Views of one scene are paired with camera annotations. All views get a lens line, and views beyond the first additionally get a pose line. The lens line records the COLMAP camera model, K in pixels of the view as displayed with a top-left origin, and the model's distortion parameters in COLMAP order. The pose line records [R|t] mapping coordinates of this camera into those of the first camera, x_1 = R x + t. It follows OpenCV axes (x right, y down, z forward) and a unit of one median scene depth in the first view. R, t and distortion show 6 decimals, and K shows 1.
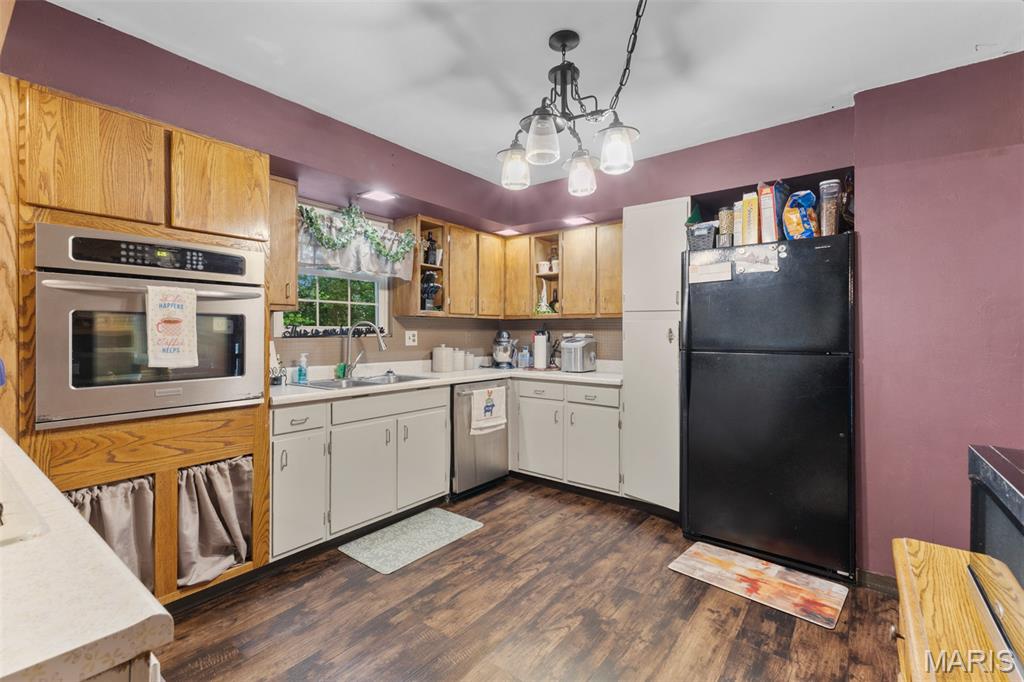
lens RADIAL K [[448.9, 0, 519.4], [0, 448.9, 331.4], [0, 0, 1]] dist [0.001849, 0.000253]
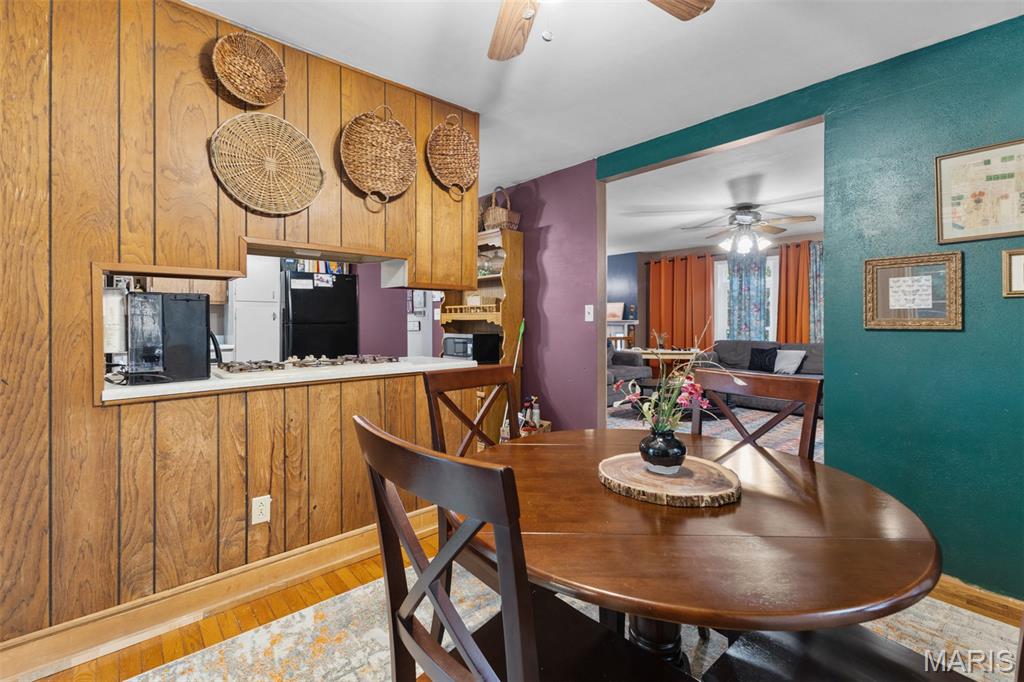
lens RADIAL K [[454.7, 0, 513.9], [0, 454.7, 316.4], [0, 0, 1]] dist [0.002756, 0.000102]
pose [[0.215395, 0.007283, 0.976500, -1.288773], [0.001611, 0.999968, -0.007813, 0.027501], [-0.976526, 0.003256, 0.215376, -0.331546]]
